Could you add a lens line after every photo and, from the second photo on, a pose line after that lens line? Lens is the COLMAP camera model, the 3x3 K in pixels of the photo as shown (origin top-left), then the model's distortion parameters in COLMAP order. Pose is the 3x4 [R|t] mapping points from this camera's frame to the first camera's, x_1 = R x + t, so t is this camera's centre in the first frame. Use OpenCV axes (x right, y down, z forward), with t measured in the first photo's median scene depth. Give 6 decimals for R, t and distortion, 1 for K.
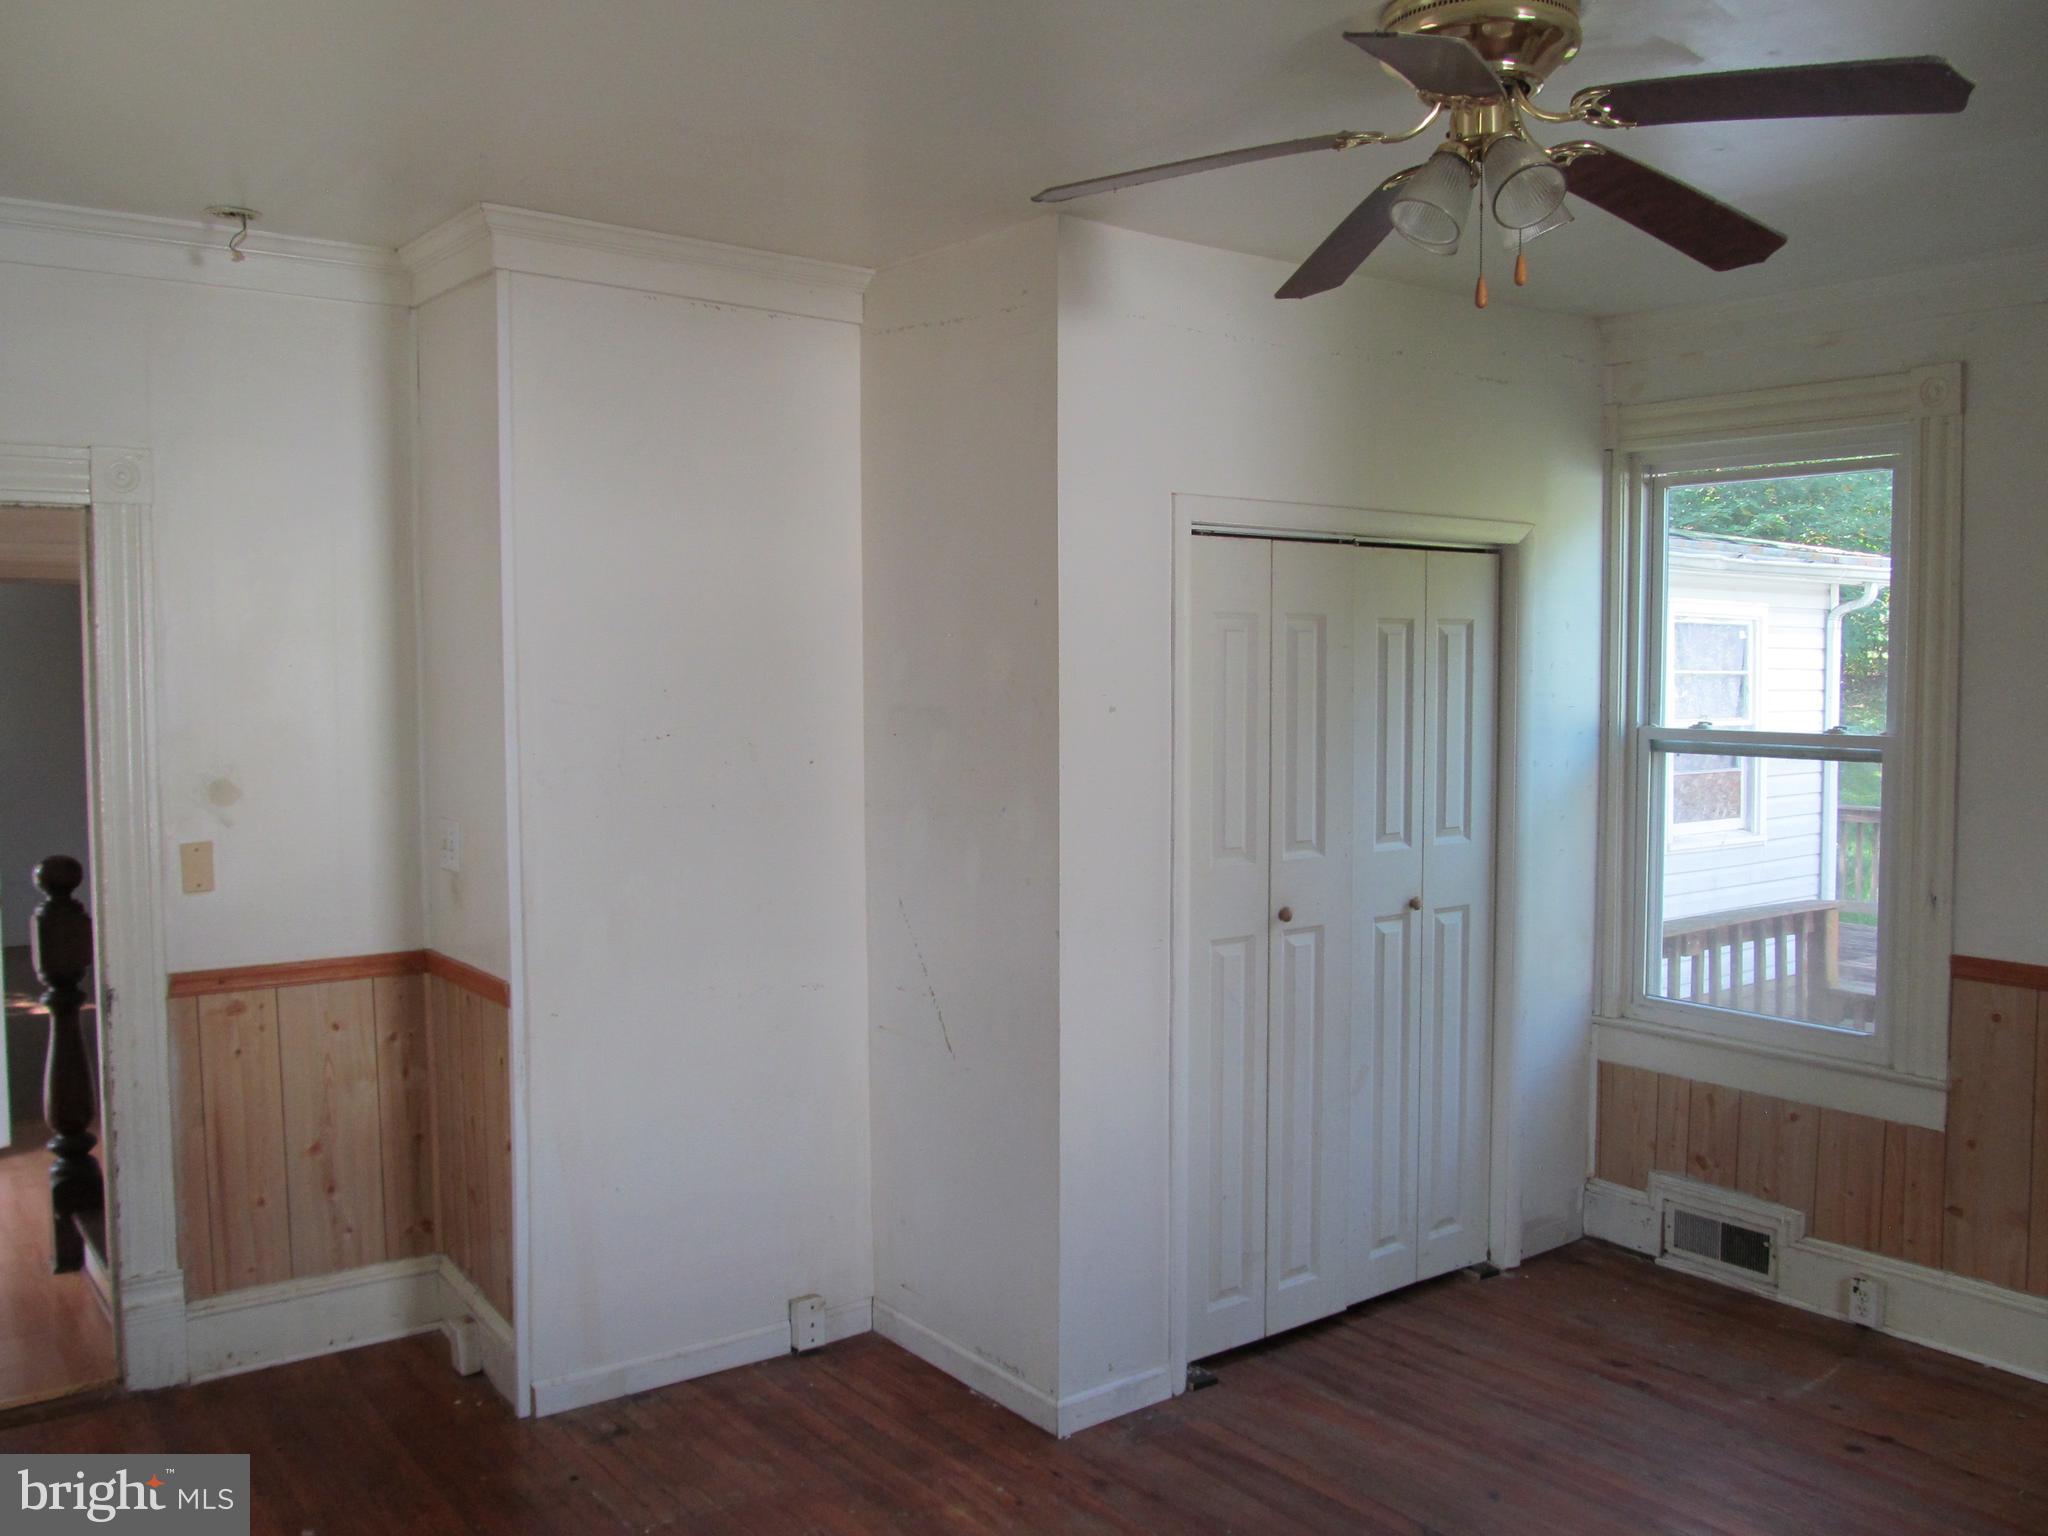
lens RADIAL K [[1704.4, 0, 1025.8], [0, 1704.4, 769.2], [0, 0, 1]] dist [-0.058960, 0.028685]
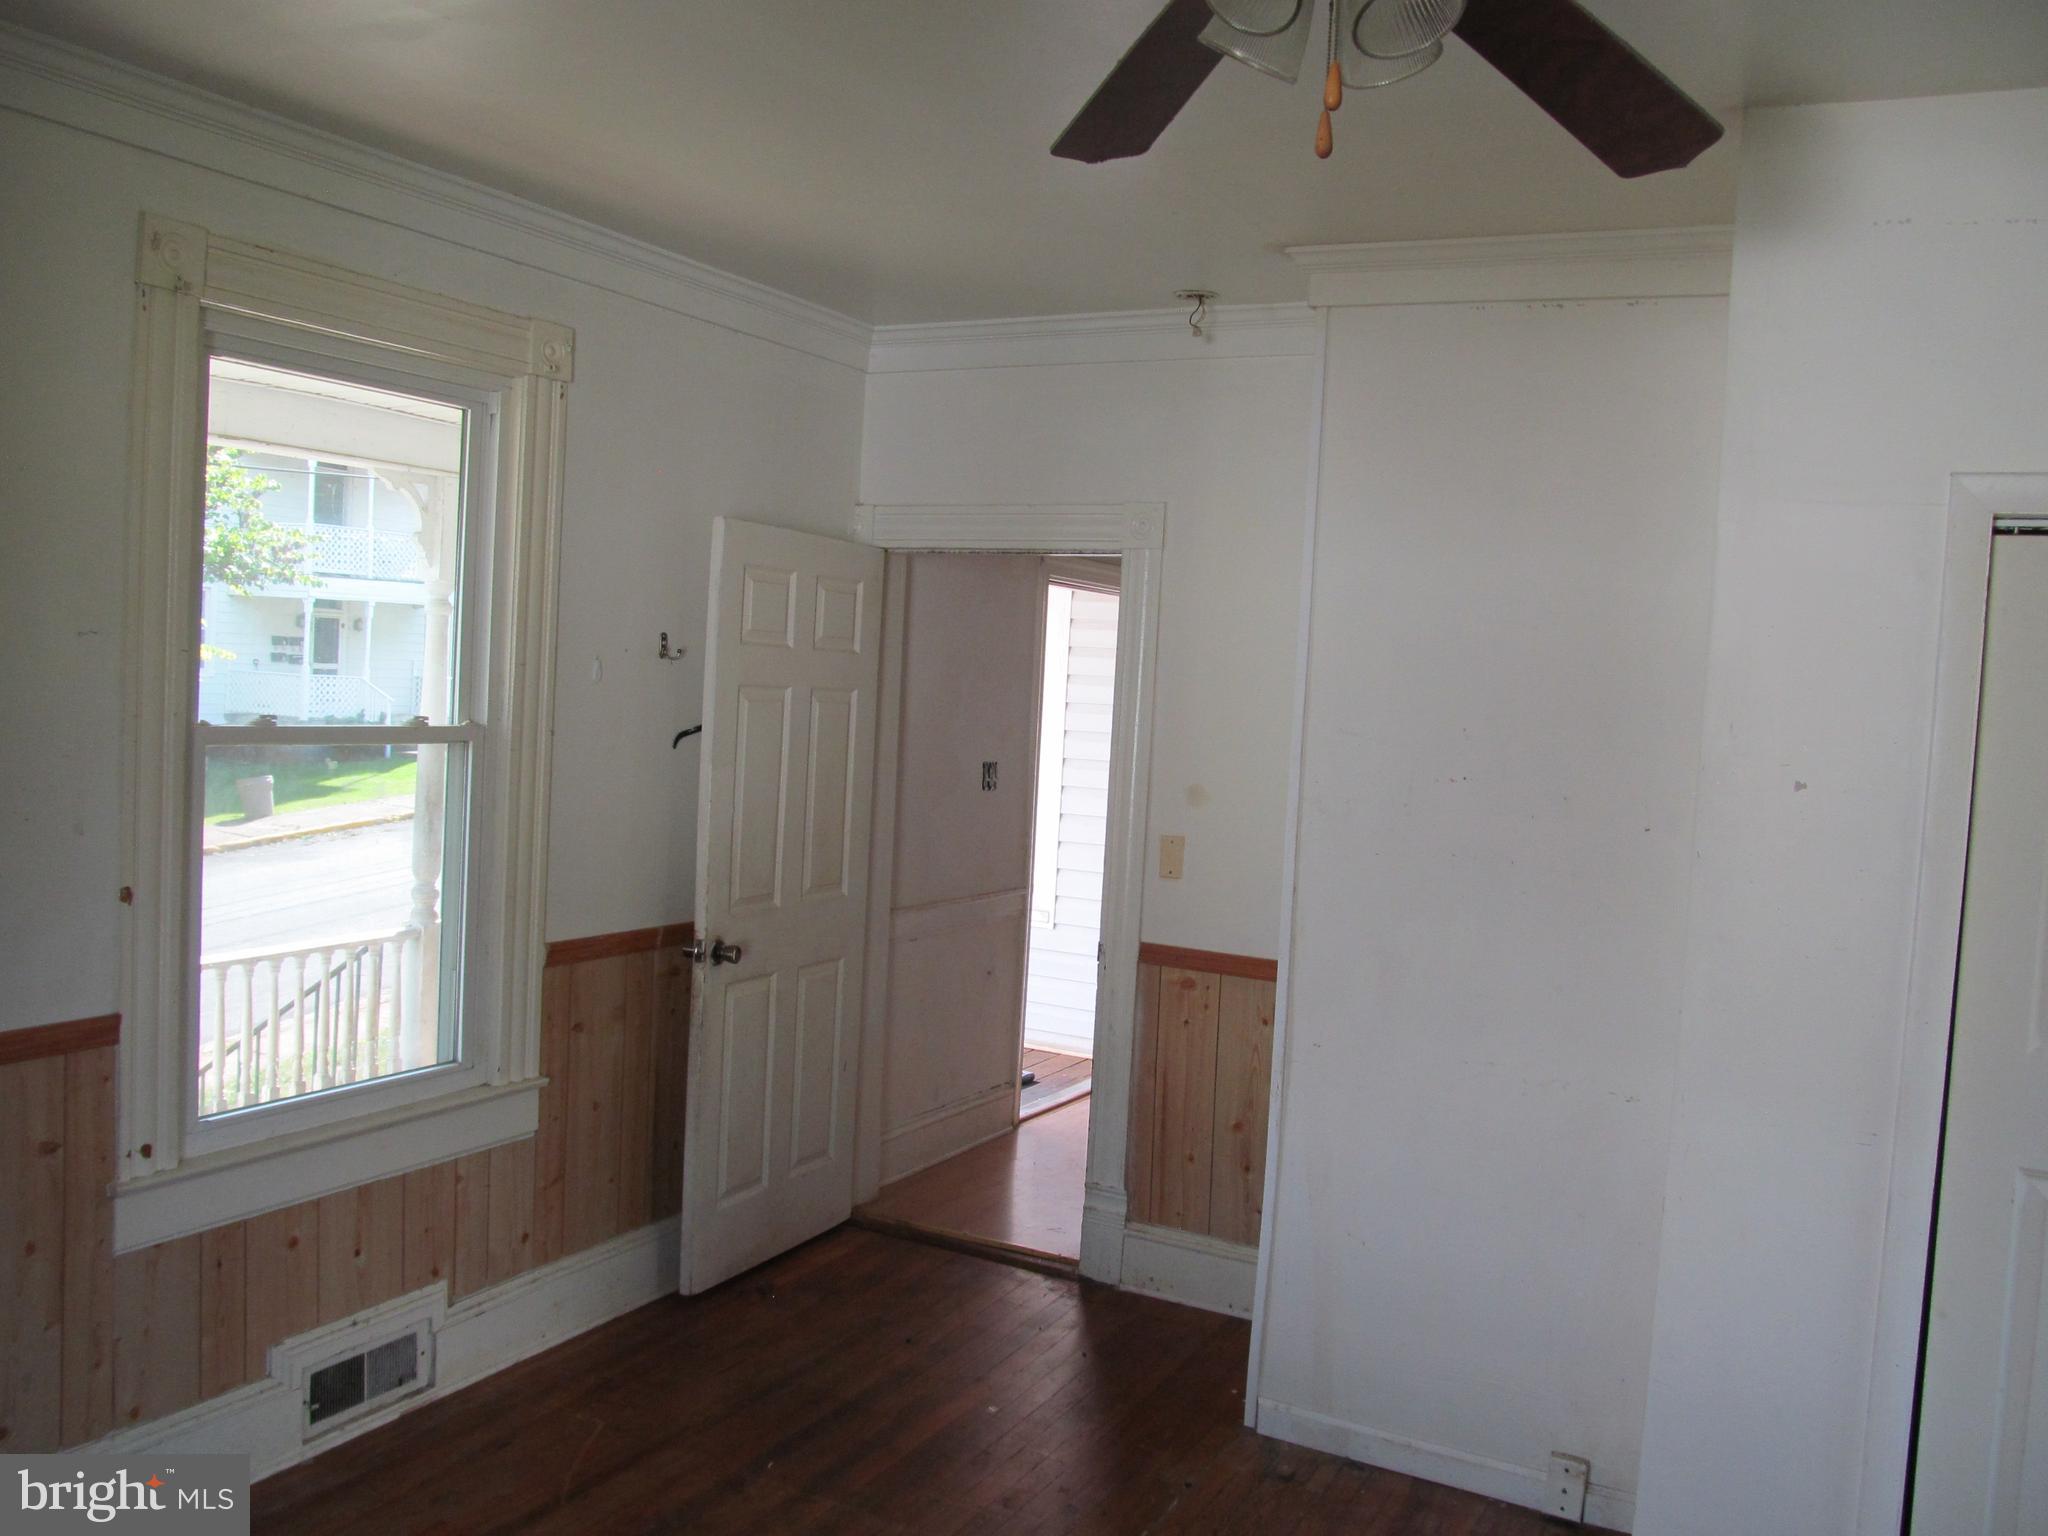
lens RADIAL K [[1704.4, 0, 1031.1], [0, 1704.4, 766.7], [0, 0, 1]] dist [-0.058960, 0.028685]
pose [[0.418781, 0.072852, -0.905160, 0.527997], [-0.110686, 0.993440, 0.028747, -0.026767], [0.901316, 0.088149, 0.424097, 0.398887]]
